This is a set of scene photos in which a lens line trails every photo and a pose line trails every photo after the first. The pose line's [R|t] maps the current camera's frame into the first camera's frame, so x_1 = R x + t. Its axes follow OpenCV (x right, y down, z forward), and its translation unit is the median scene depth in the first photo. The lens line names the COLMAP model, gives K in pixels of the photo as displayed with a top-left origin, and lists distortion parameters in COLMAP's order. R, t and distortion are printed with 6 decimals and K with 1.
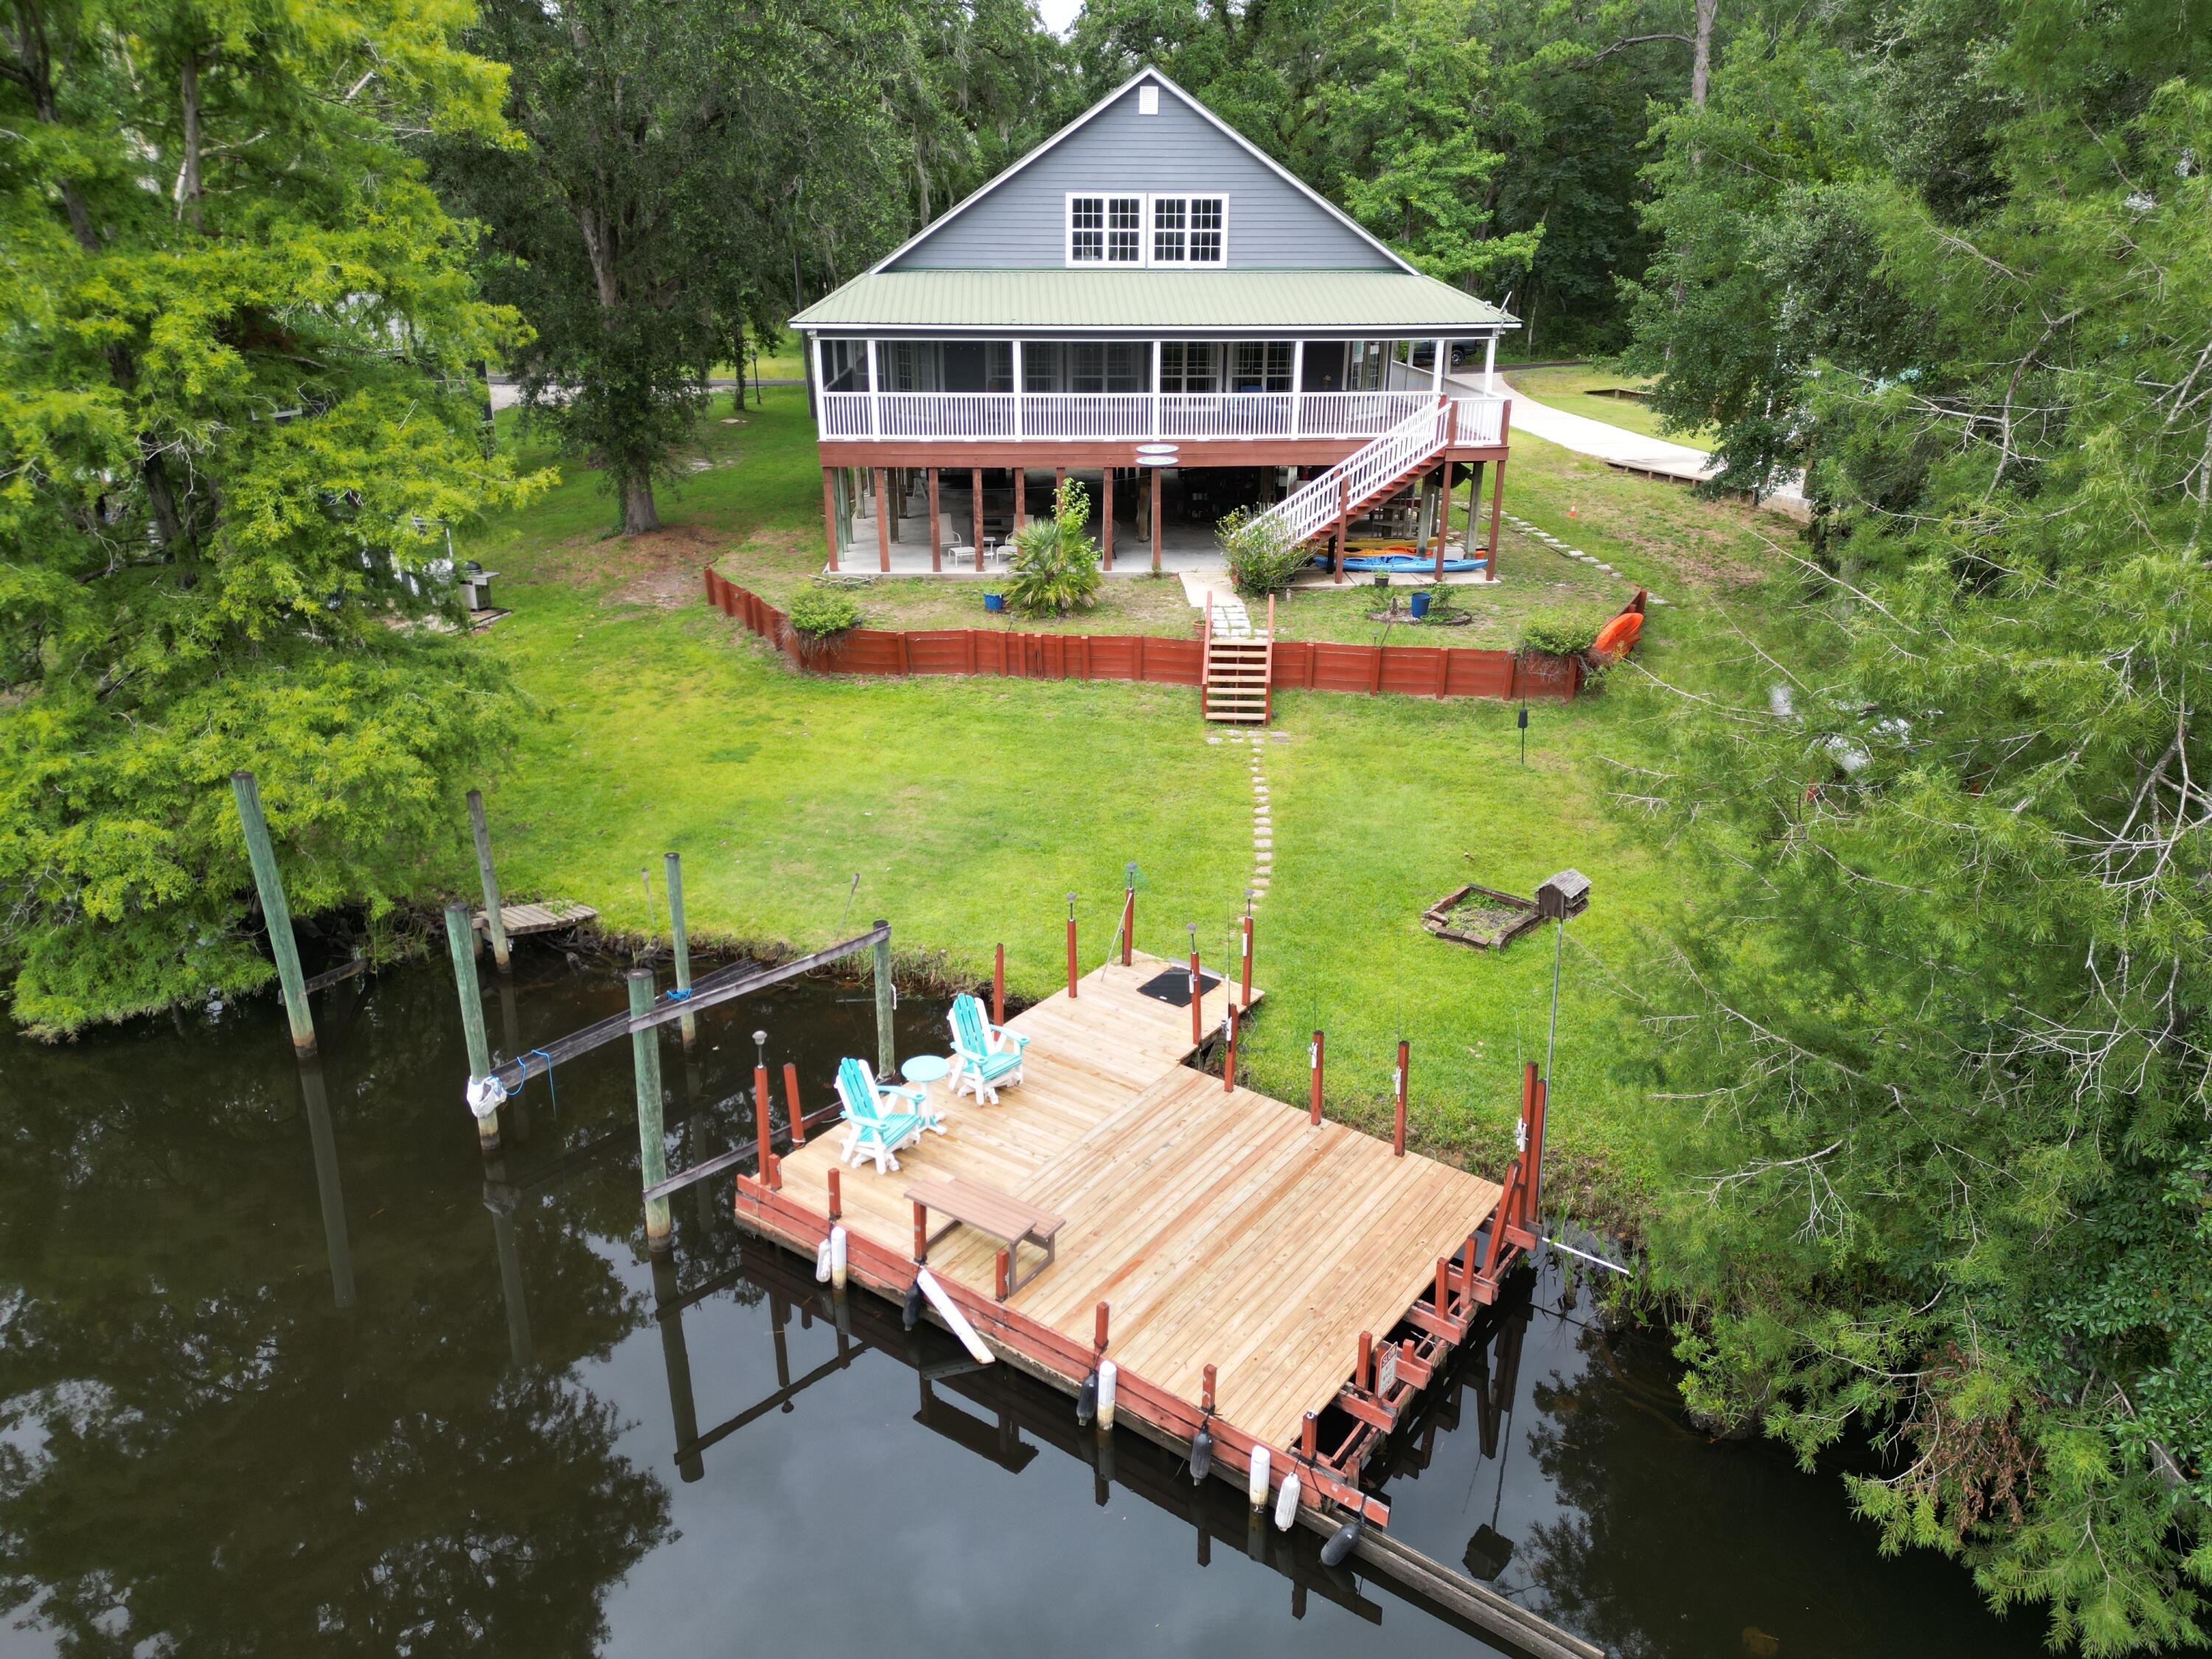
lens RADIAL K [[1529.5, 0, 1107.8], [0, 1529.5, 822.7], [0, 0, 1]] dist [0.081393, -0.089783]
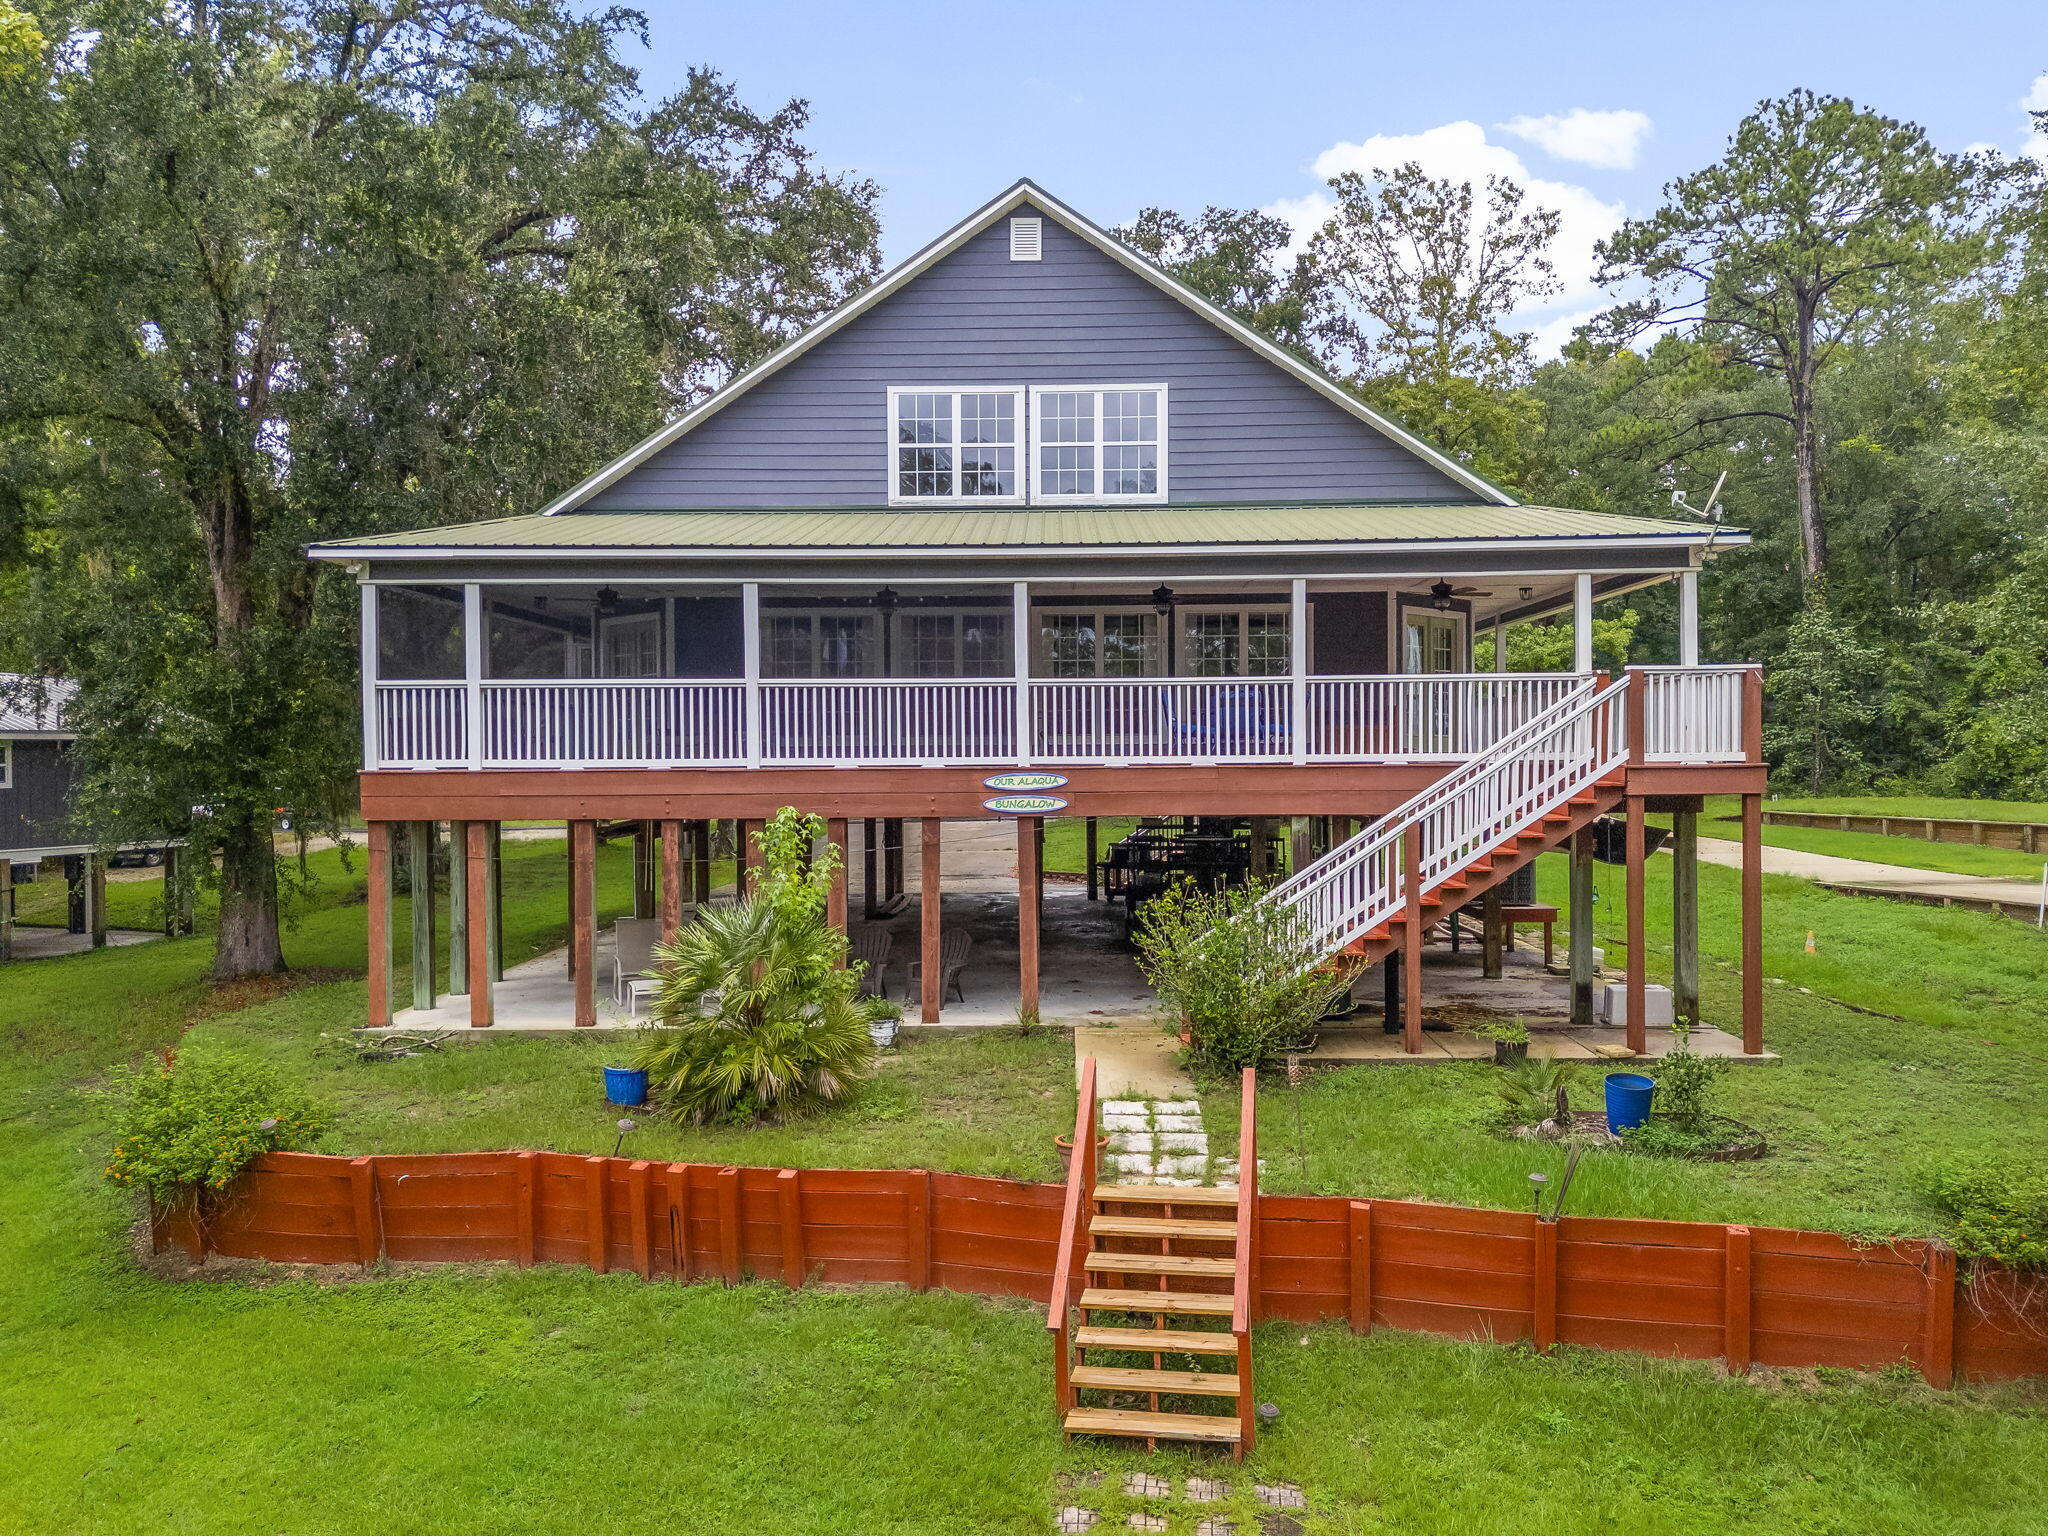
lens RADIAL K [[1526.1, 0, 1018.0], [0, 1526.1, 764.7], [0, 0, 1]] dist [0.095267, -0.109461]
pose [[0.996576, -0.009062, -0.082178, 0.074990], [-0.020307, 0.936697, -0.349553, -0.077496], [0.080144, 0.350025, 0.933306, 0.558366]]
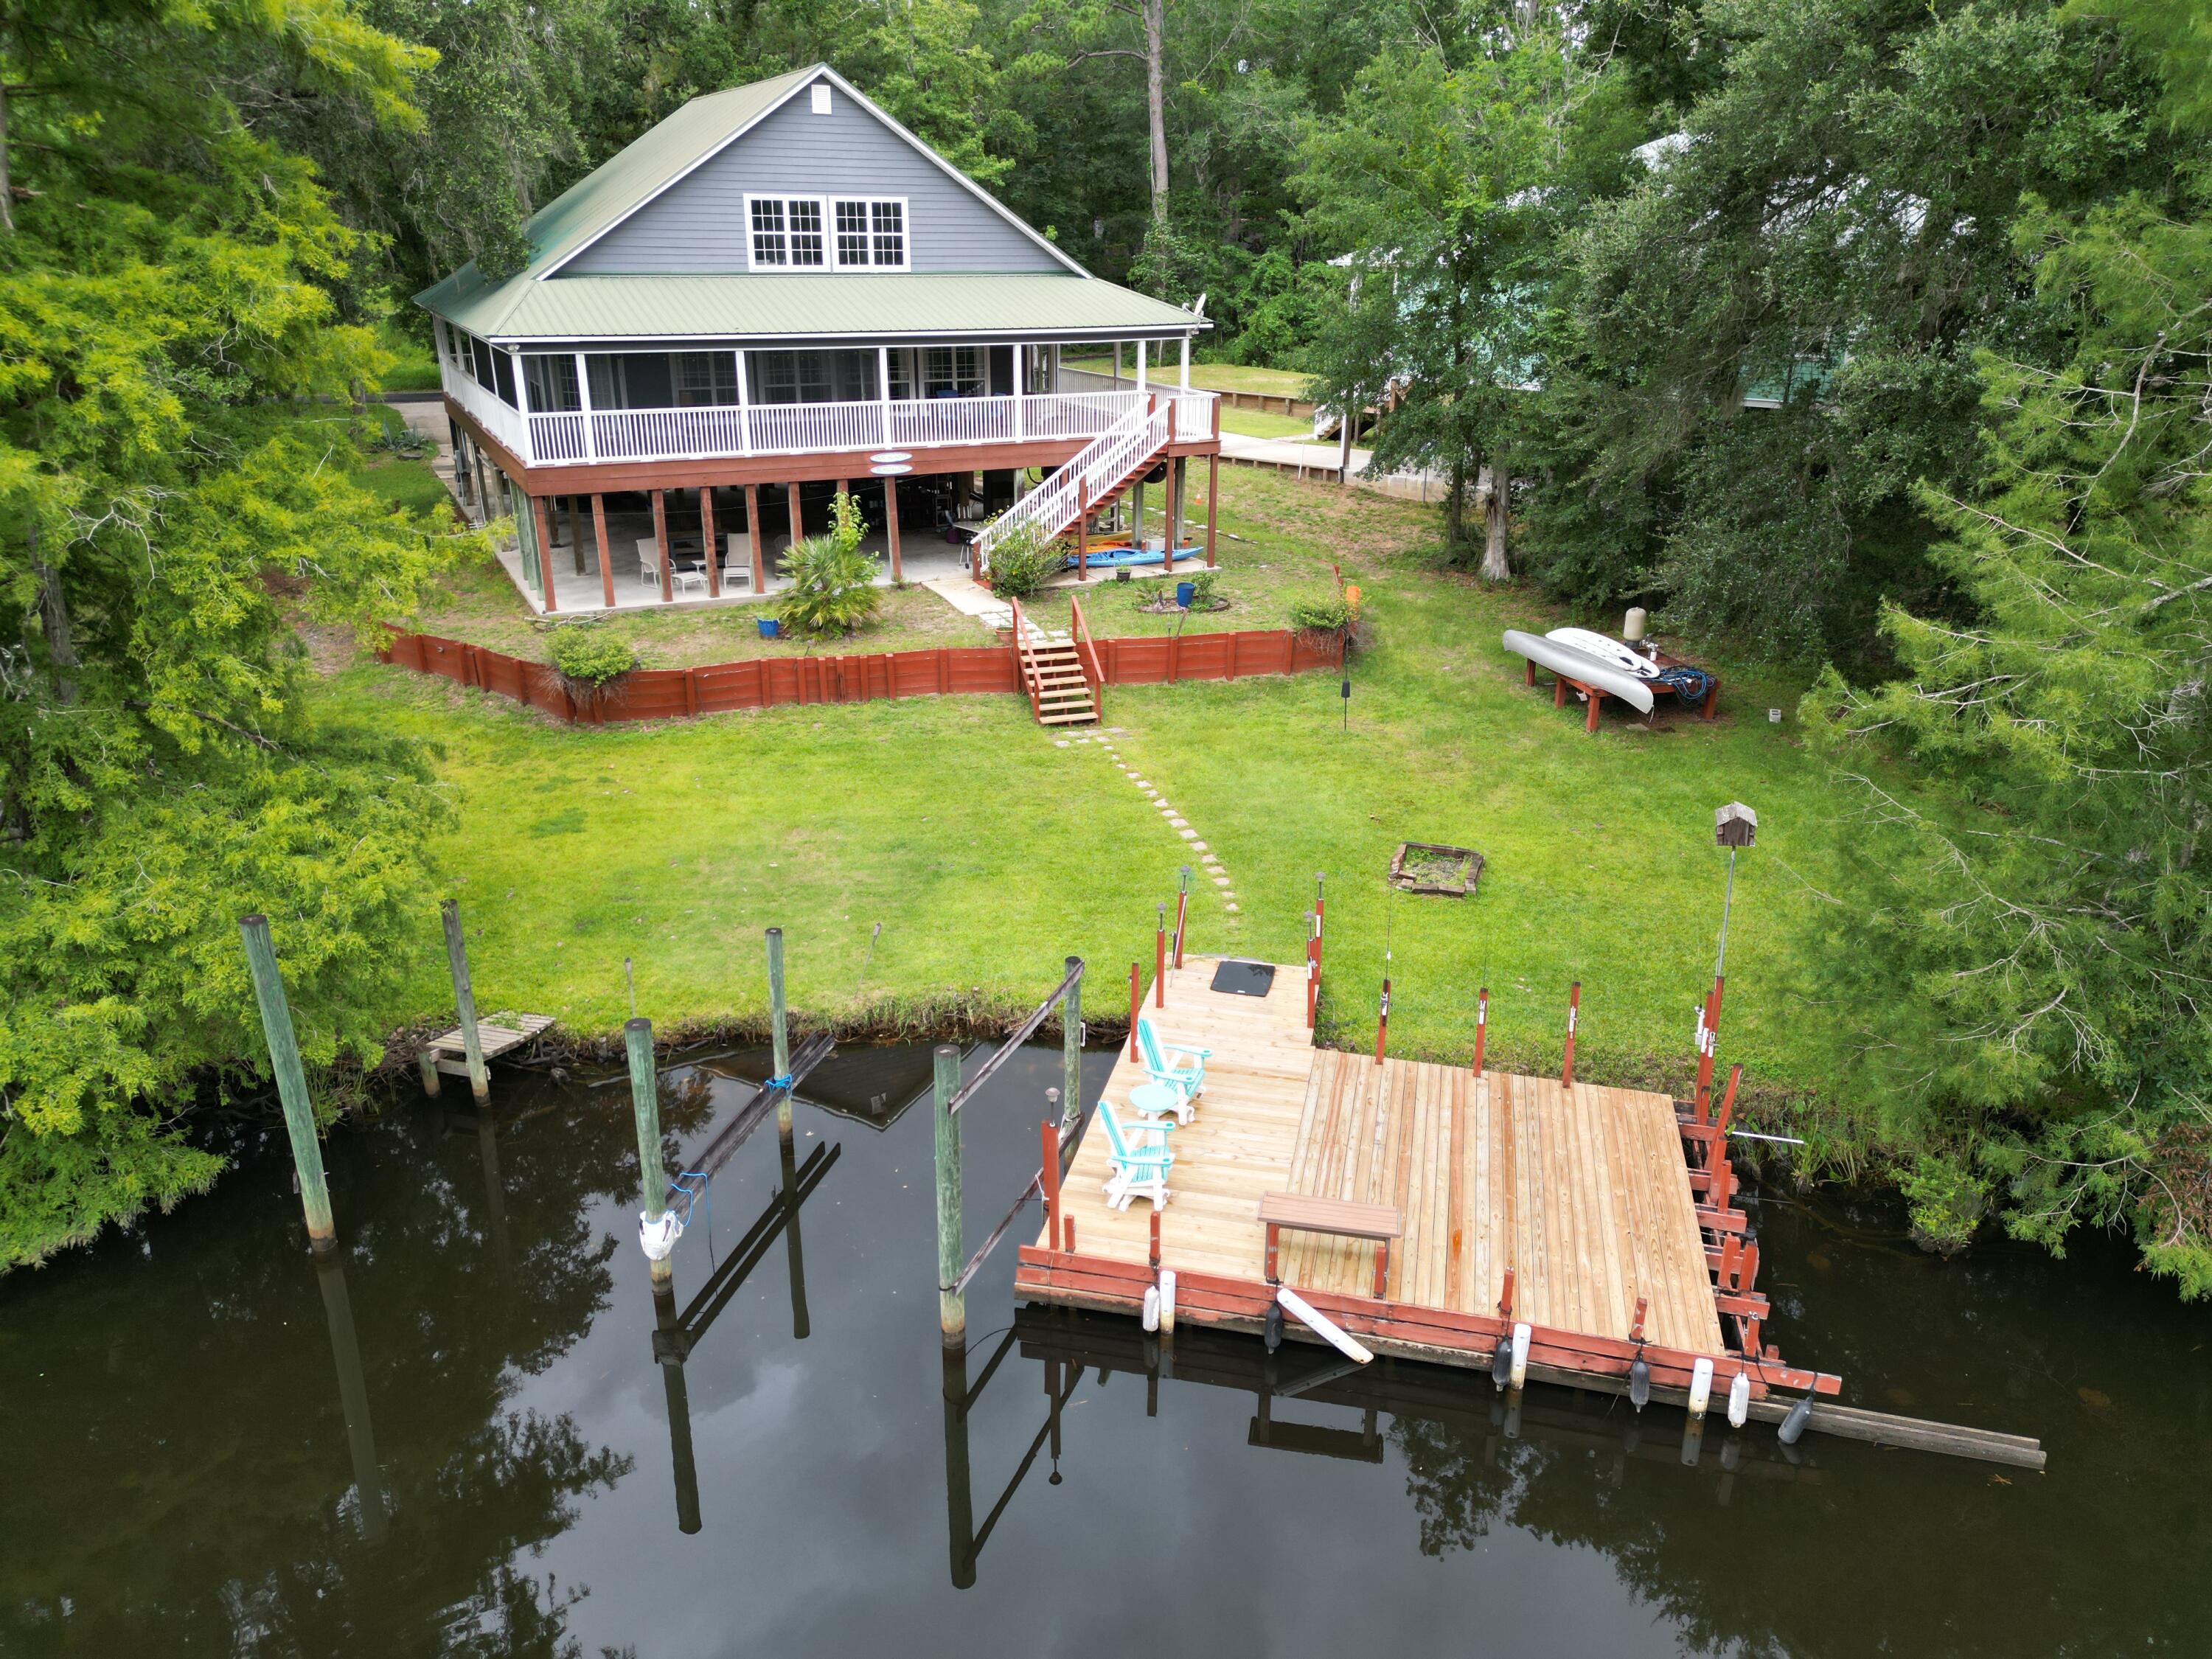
lens RADIAL K [[1529.5, 0, 1107.8], [0, 1529.5, 822.7], [0, 0, 1]] dist [0.081393, -0.089783]
pose [[0.919786, -0.139674, 0.366723, -0.244354], [0.139058, 0.989881, 0.028244, -0.023209], [-0.366957, 0.025018, 0.929901, 0.047937]]
